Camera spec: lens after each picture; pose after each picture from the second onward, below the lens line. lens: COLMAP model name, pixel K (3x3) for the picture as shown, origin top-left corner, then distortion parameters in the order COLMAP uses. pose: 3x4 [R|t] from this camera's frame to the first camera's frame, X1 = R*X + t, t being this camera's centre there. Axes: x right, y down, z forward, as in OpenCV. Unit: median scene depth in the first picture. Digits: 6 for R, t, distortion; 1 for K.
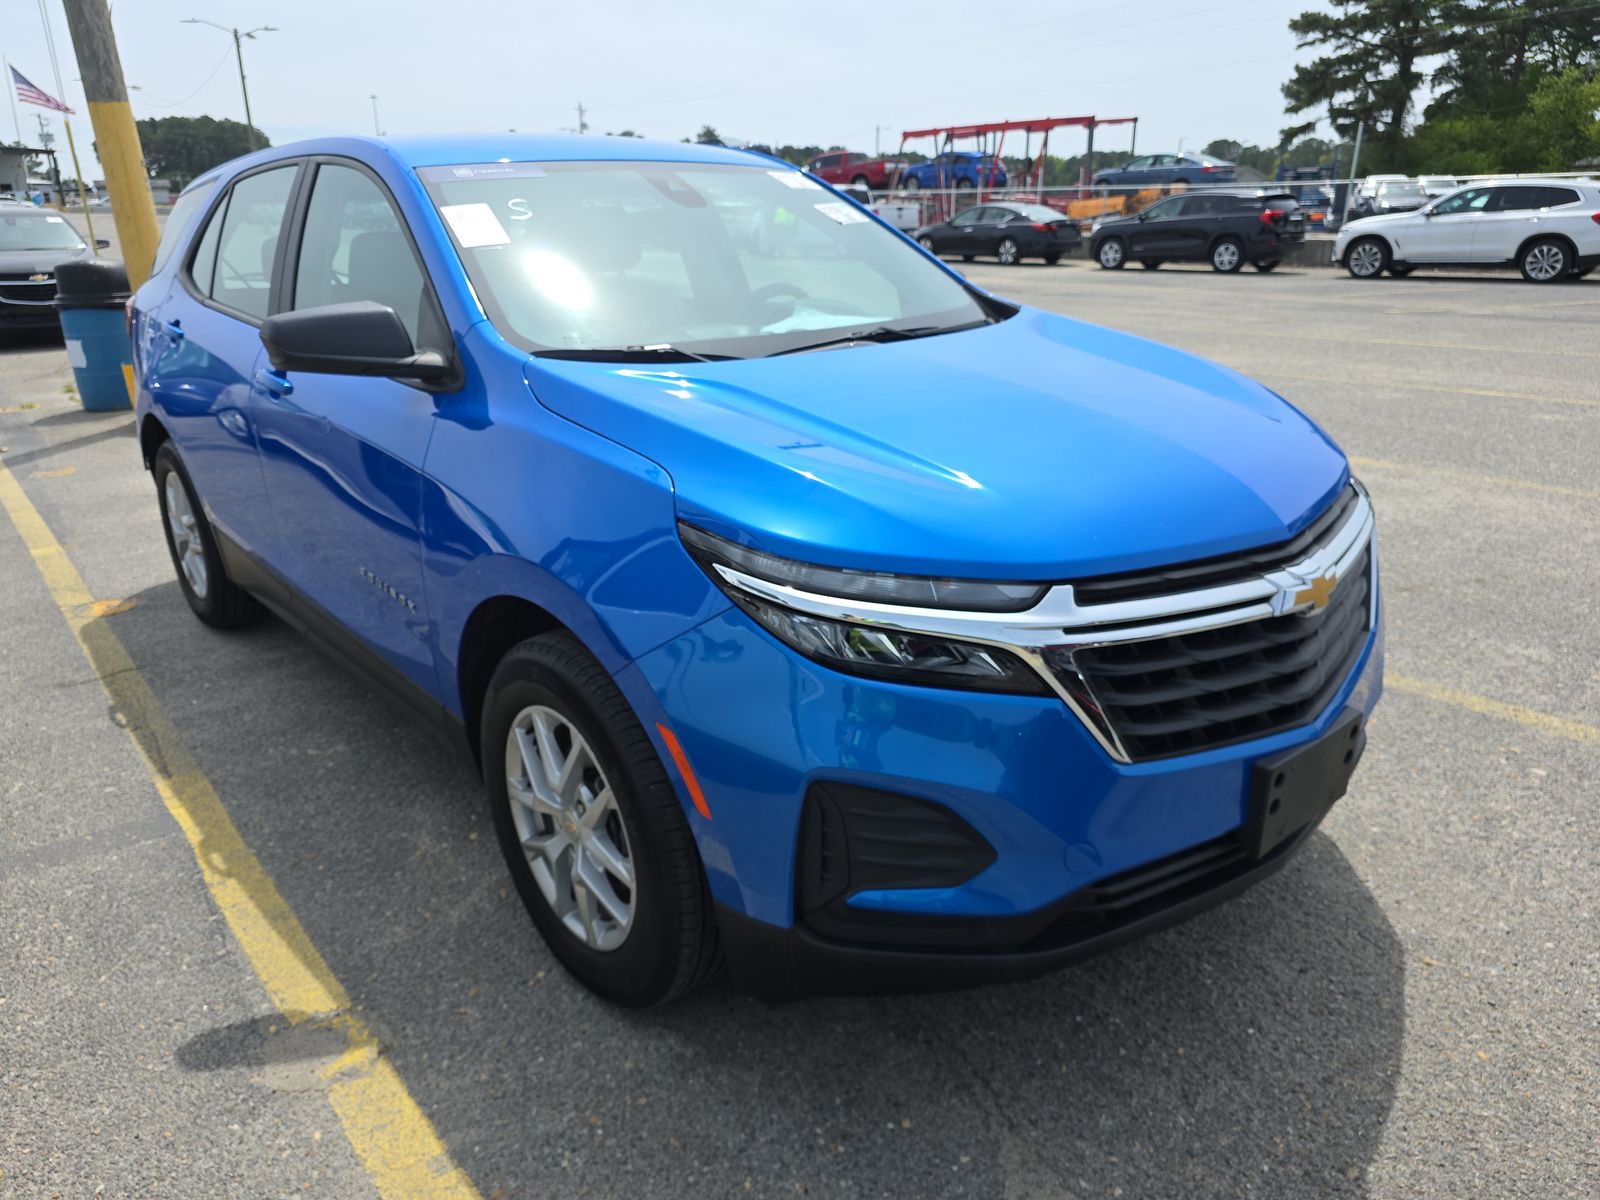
lens RADIAL K [[1082.4, 0, 789.4], [0, 1082.4, 598.4], [0, 0, 1]] dist [0.035883, -0.032525]
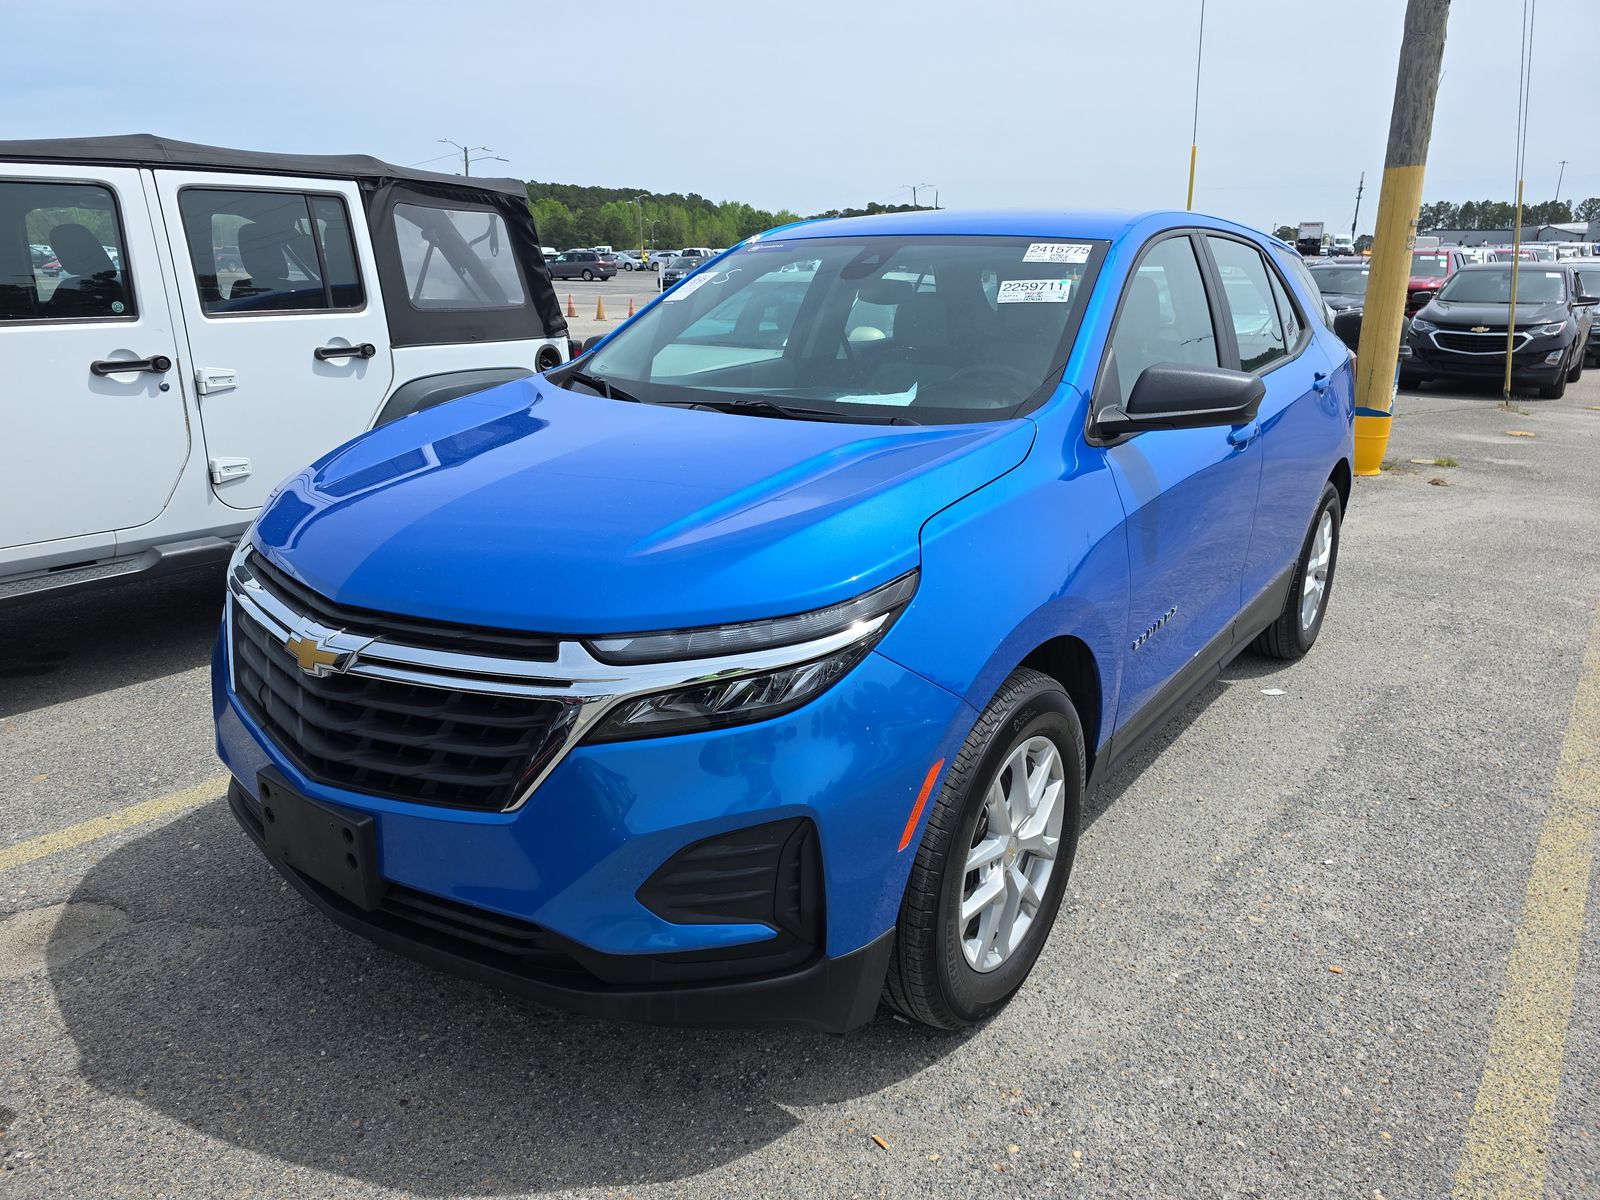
lens RADIAL K [[1082.8, 0, 779.0], [0, 1082.8, 590.0], [0, 0, 1]] dist [0.046283, -0.041948]
pose [[0.219184, 0.296259, -0.929618, 1.453443], [-0.341976, 0.915671, 0.211184, -0.413220], [0.913789, 0.271619, 0.302014, 1.017729]]
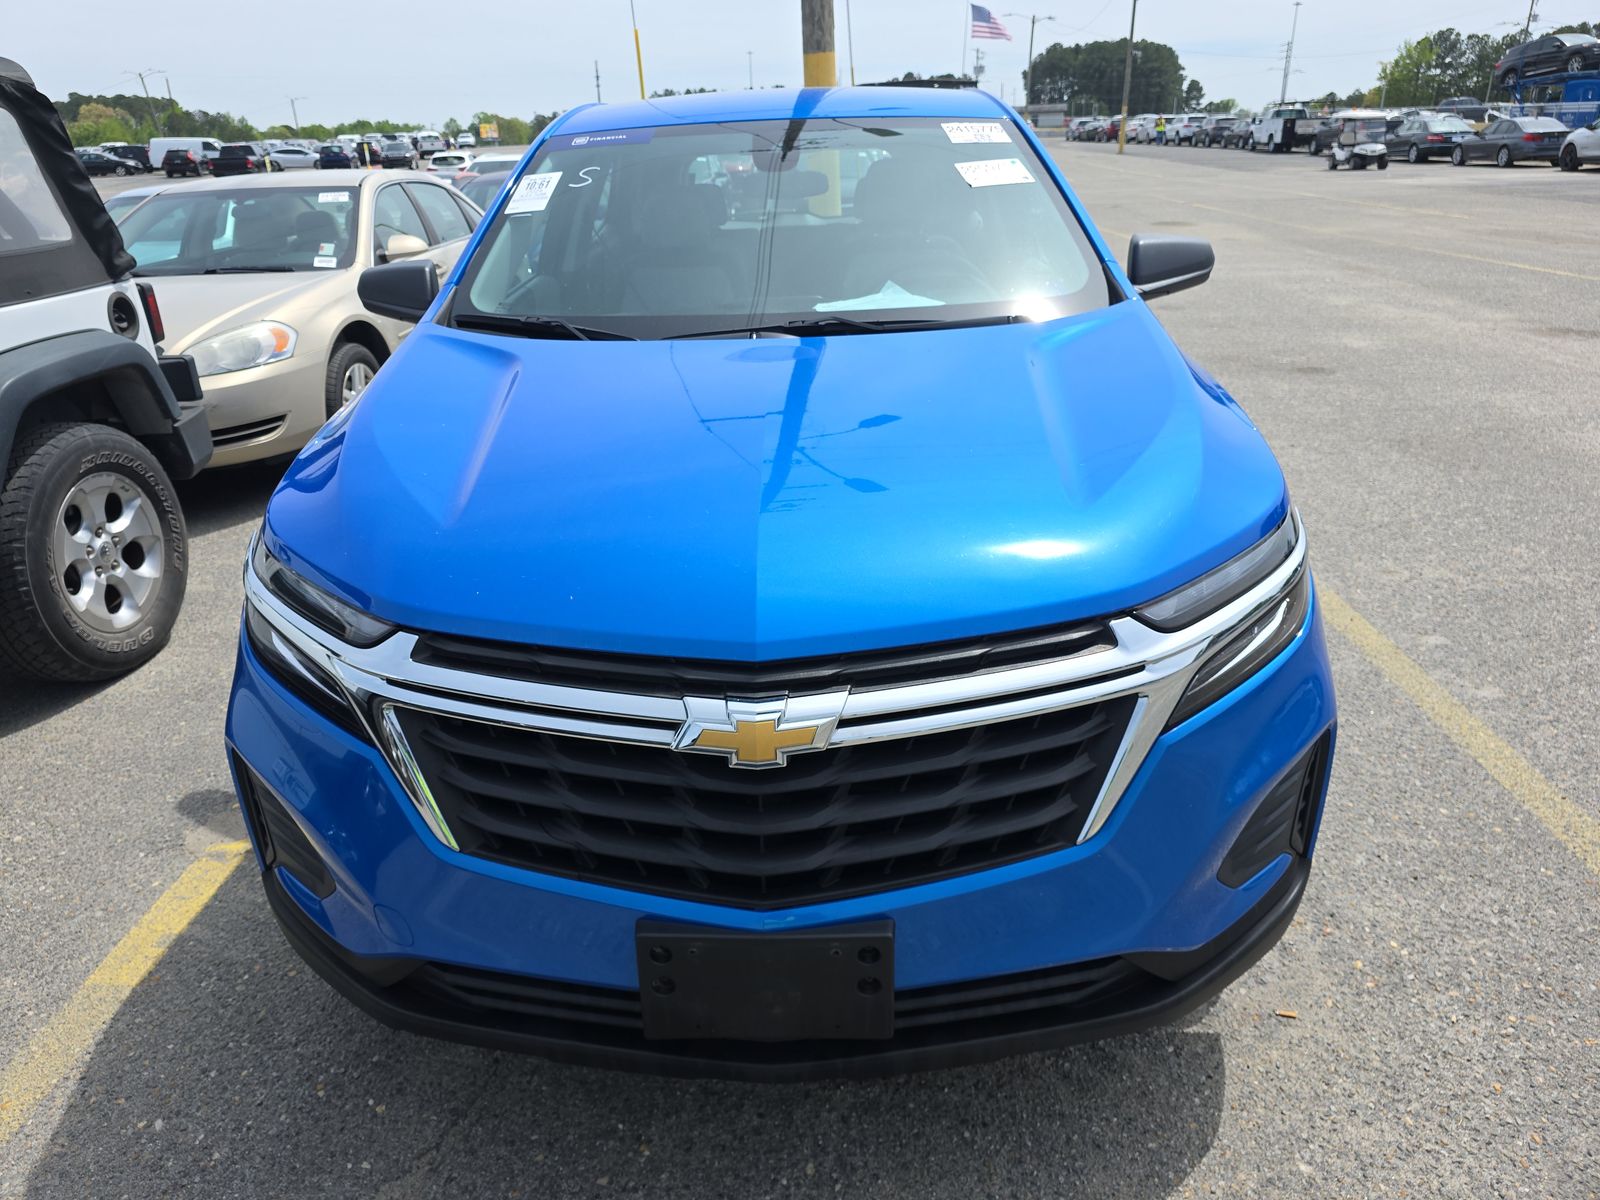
lens RADIAL K [[1082.8, 0, 779.0], [0, 1082.8, 590.0], [0, 0, 1]] dist [0.046283, -0.041948]
pose [[0.743361, 0.240663, -0.624096, 0.873270], [-0.203790, 0.970160, 0.131377, -0.192620], [0.637091, 0.029524, 0.770223, 0.416811]]
